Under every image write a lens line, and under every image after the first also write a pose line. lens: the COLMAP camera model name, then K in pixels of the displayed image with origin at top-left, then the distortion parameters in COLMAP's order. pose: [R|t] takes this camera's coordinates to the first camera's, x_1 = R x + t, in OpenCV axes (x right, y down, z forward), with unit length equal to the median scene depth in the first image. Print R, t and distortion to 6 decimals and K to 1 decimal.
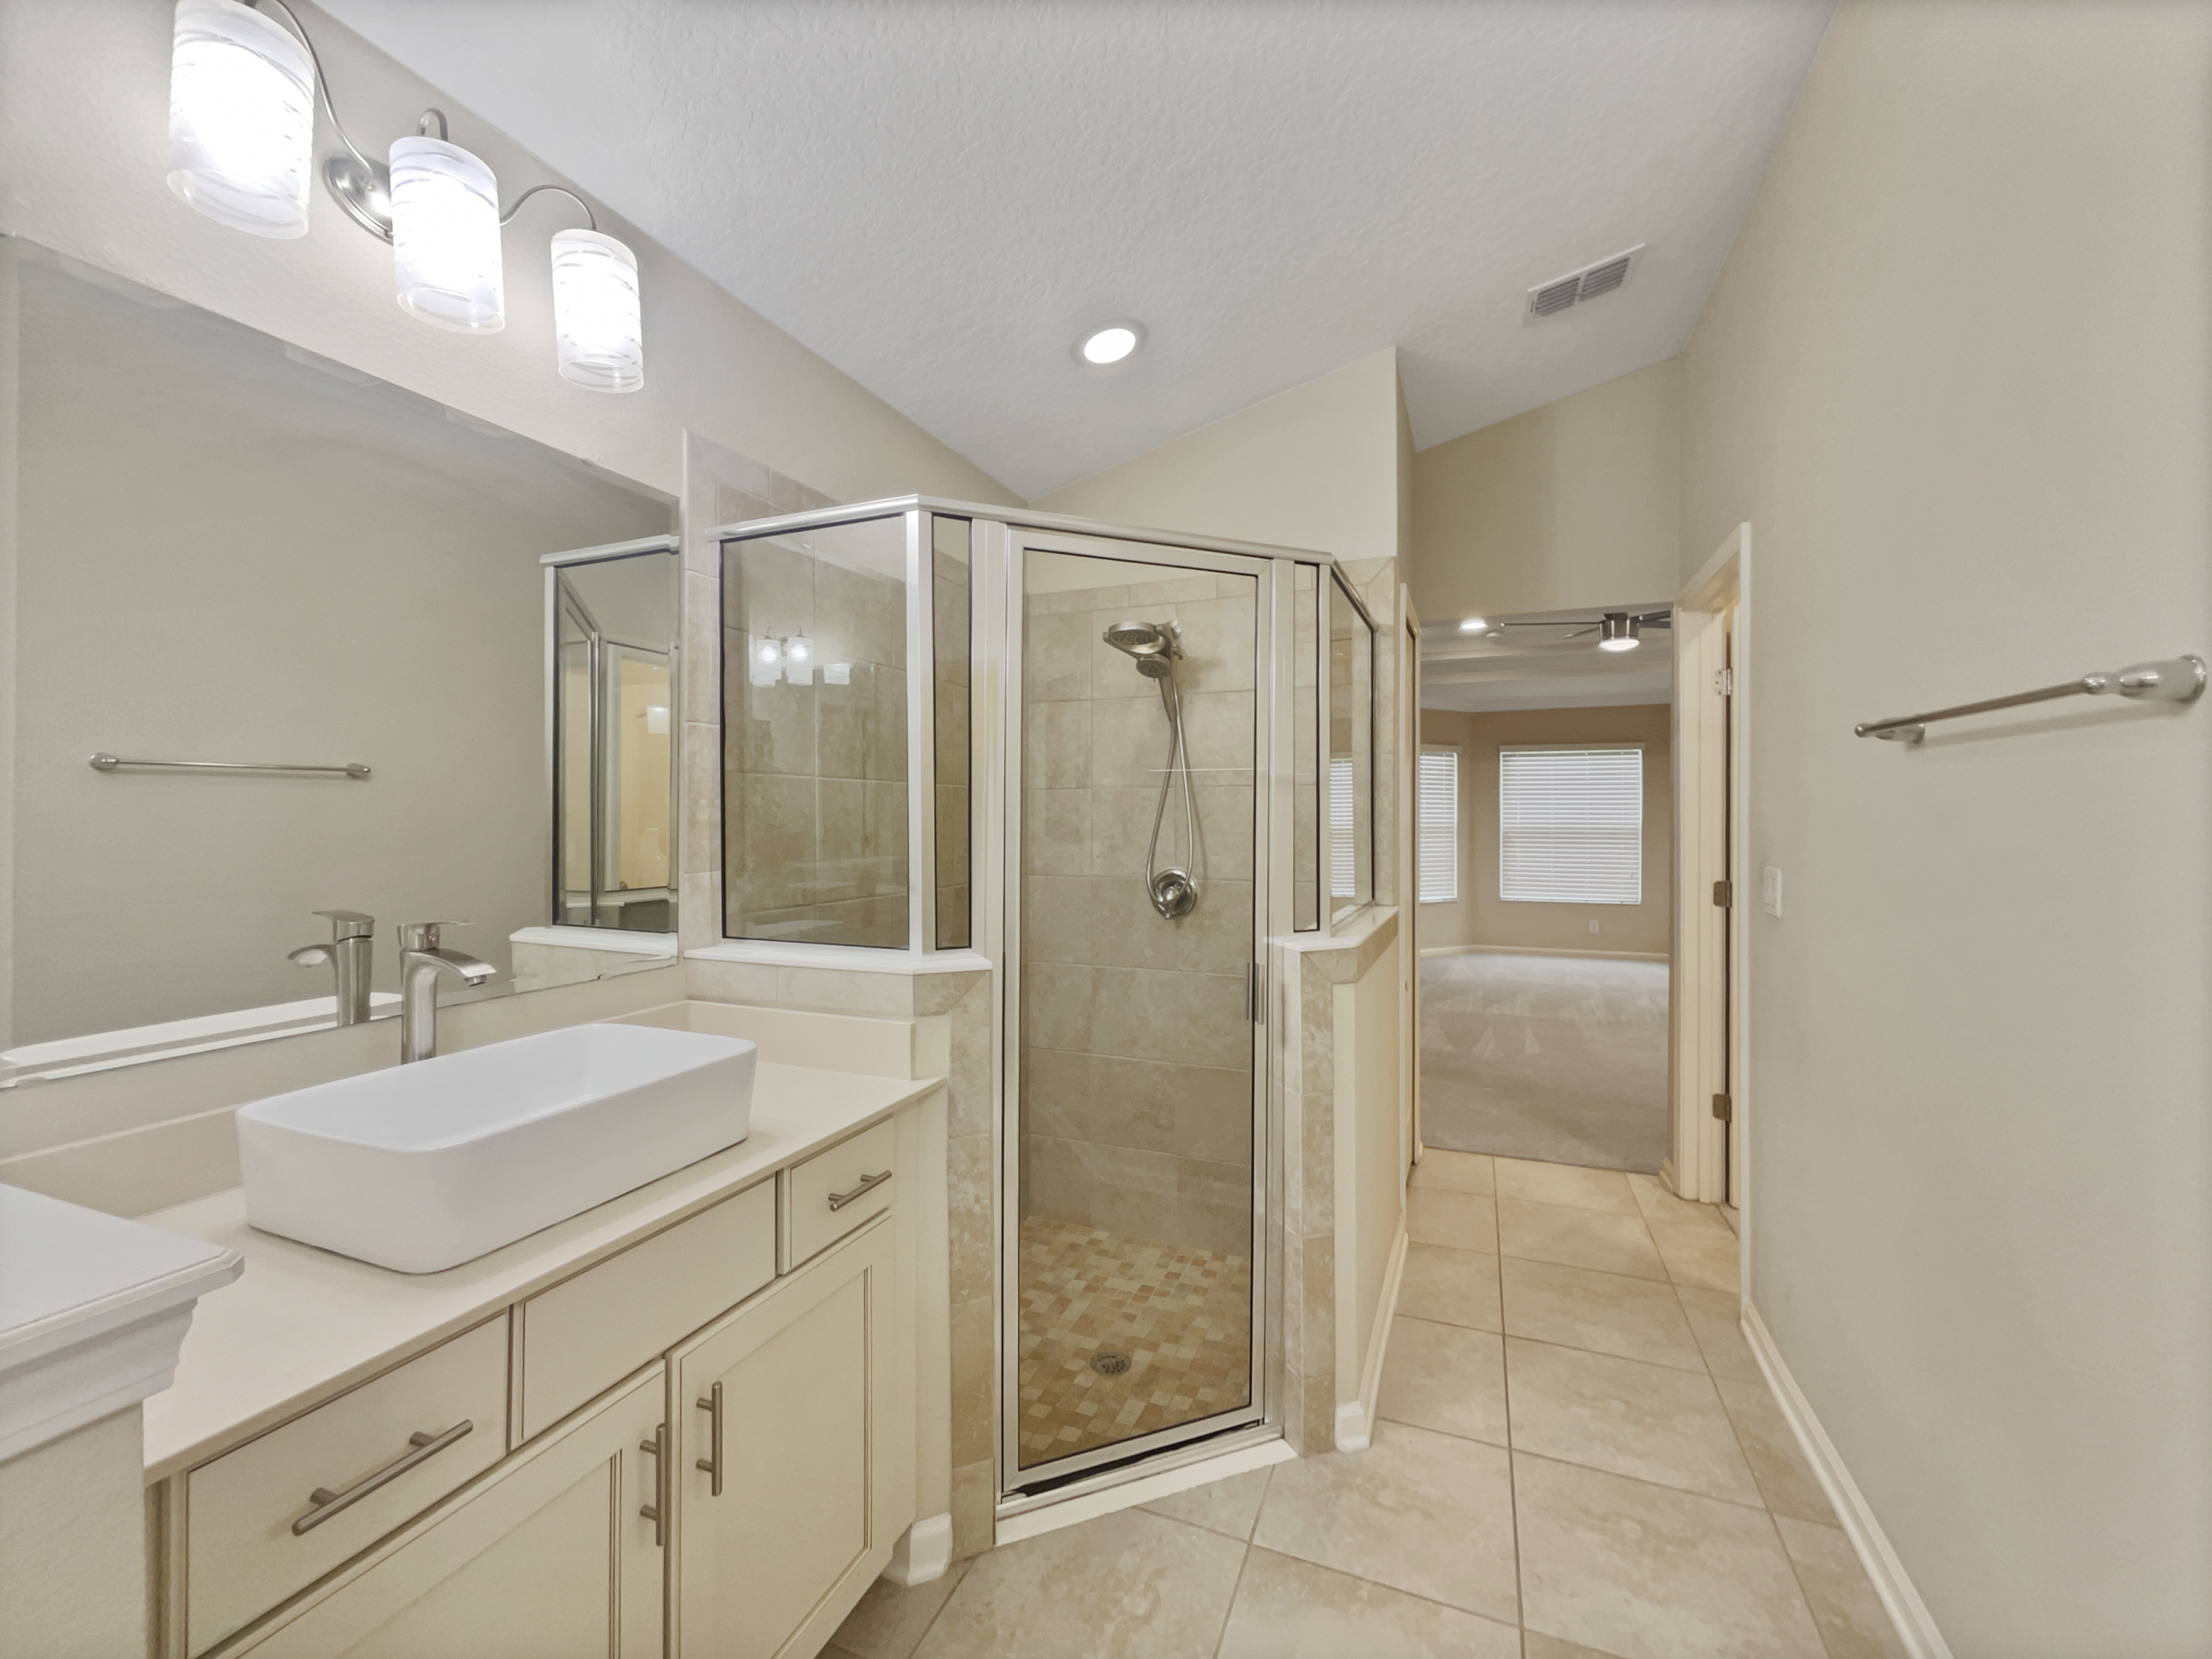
lens RADIAL K [[911.4, 0, 1105.7], [0, 911.4, 790.7], [0, 0, 1]] dist [0.000221, -0.000272]
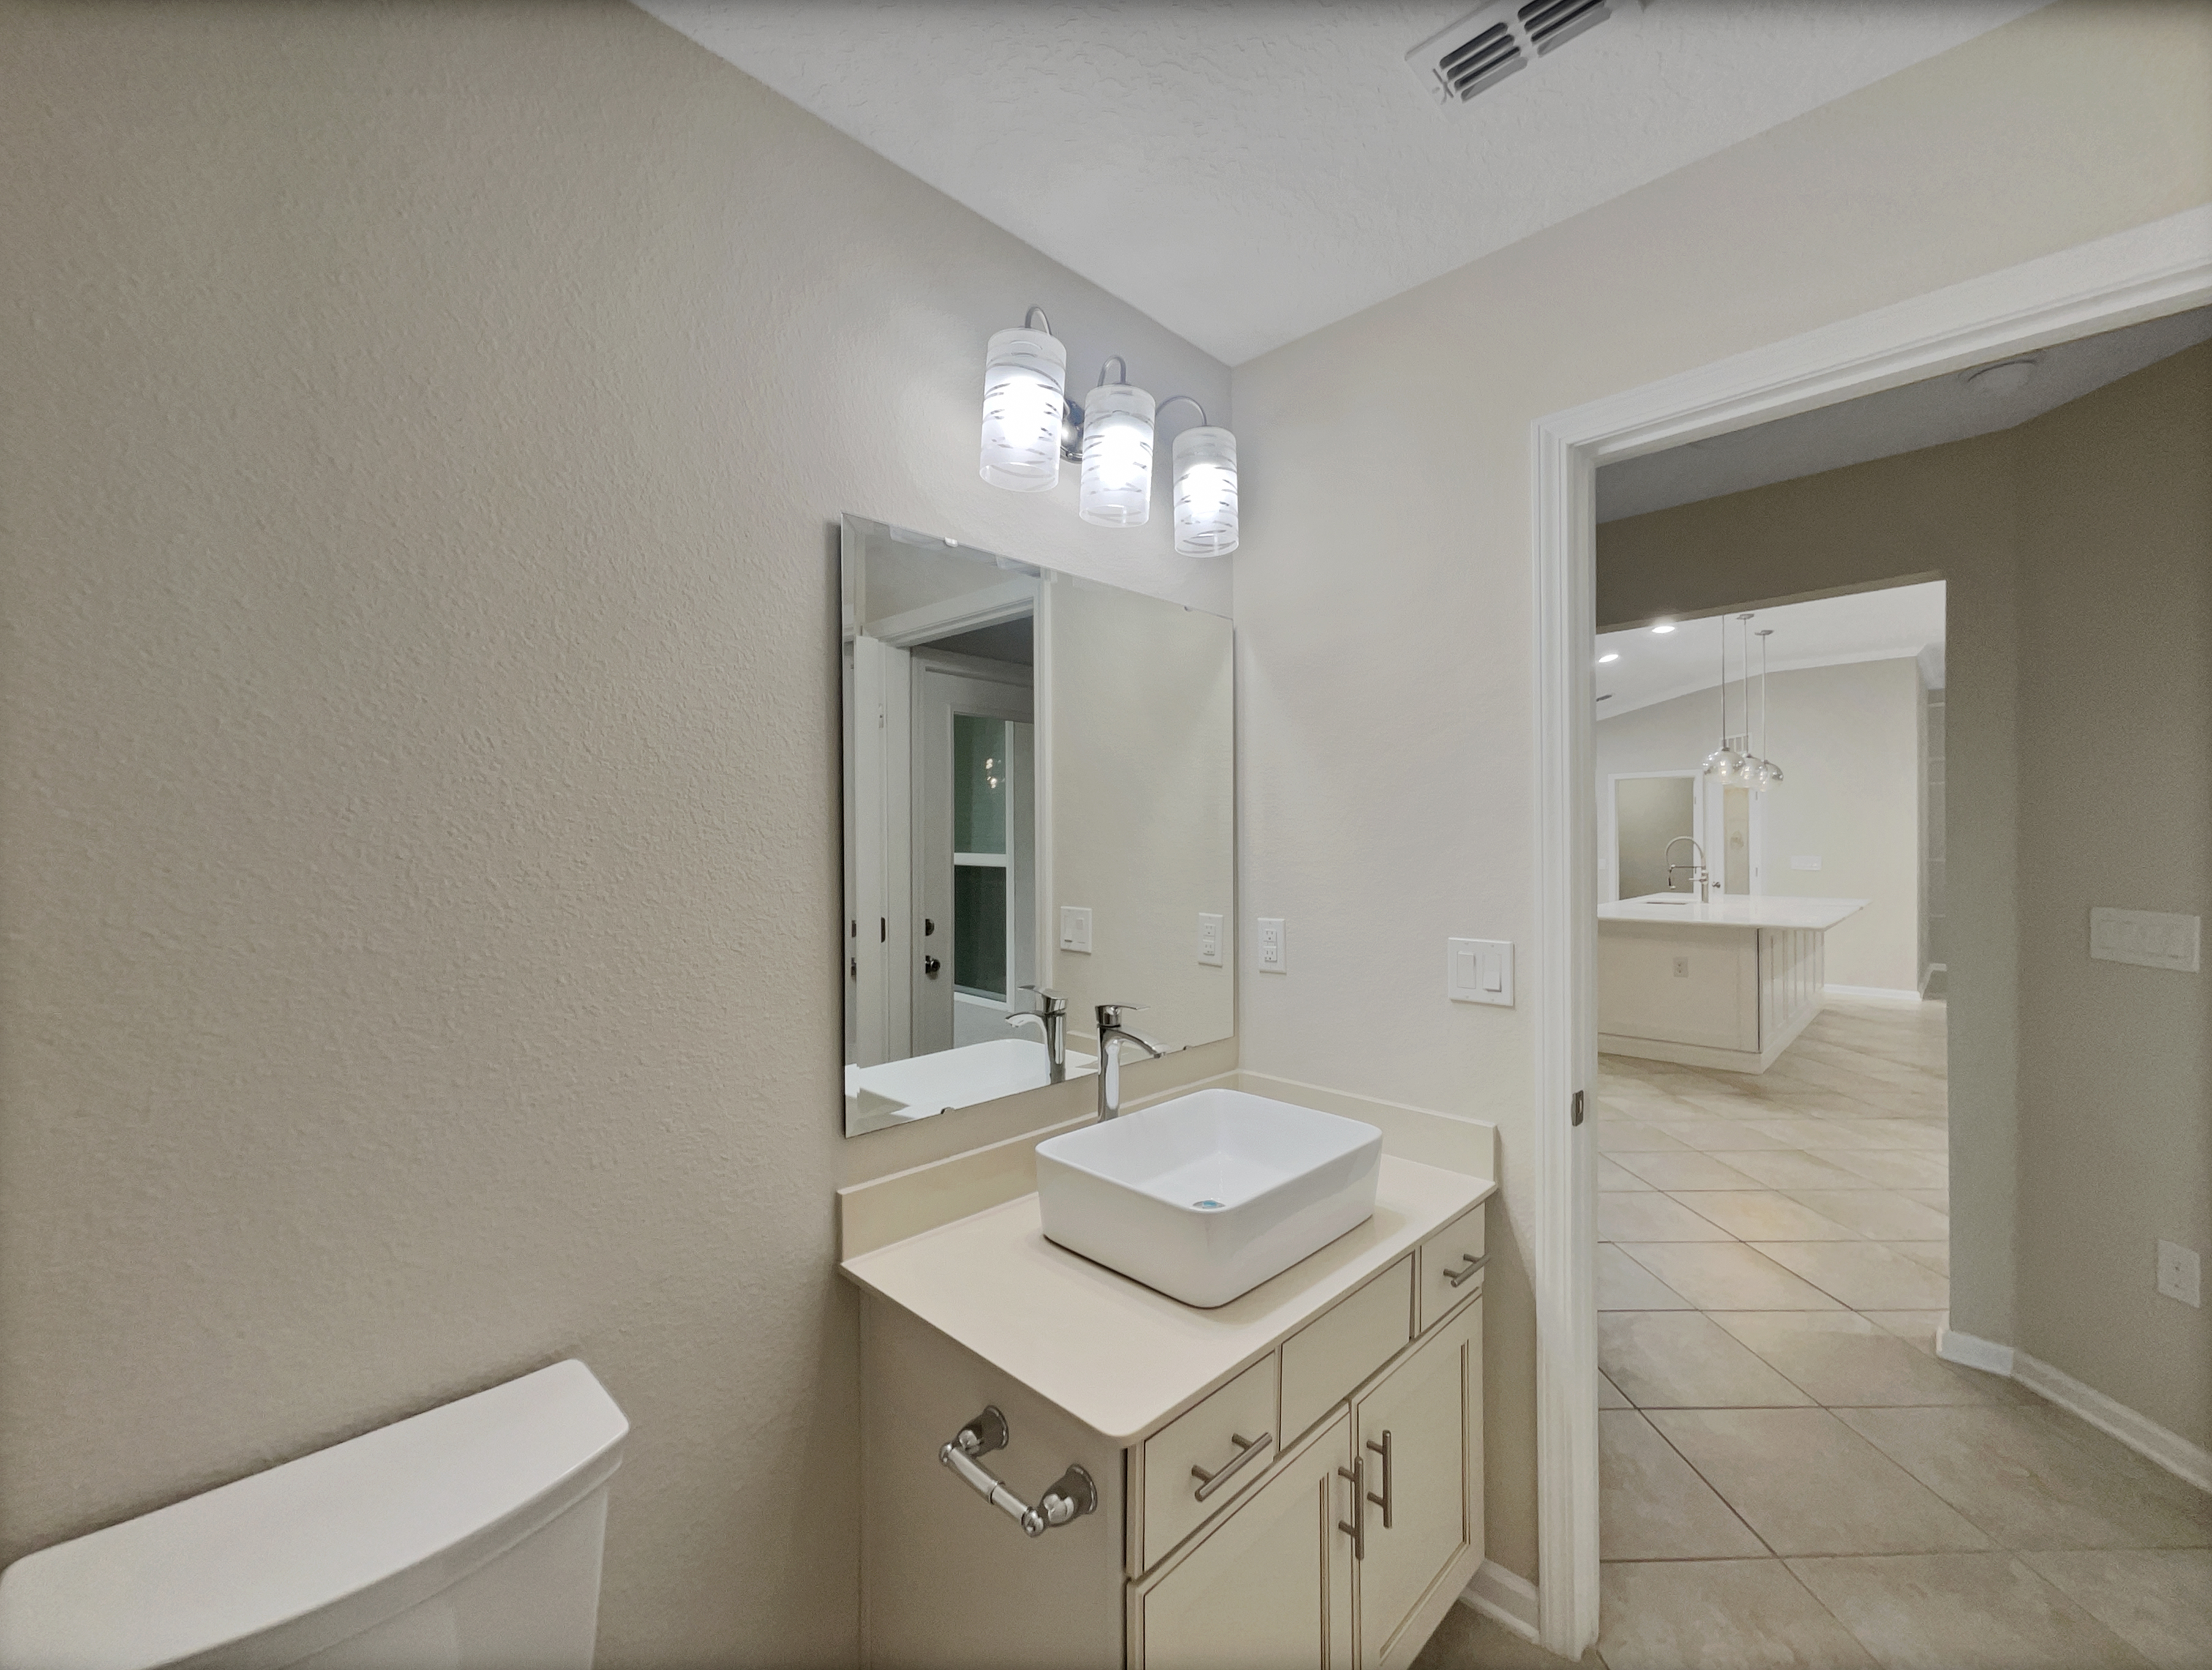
lens RADIAL K [[897.1, 0, 1106.0], [0, 897.1, 835.0], [0, 0, 1]] dist [-0.001883, -0.000288]
pose [[0.926515, 0.002575, -0.376250, -0.330362], [0.003927, 0.999856, 0.016515, -0.136044], [0.376239, -0.016778, 0.926371, -0.188230]]
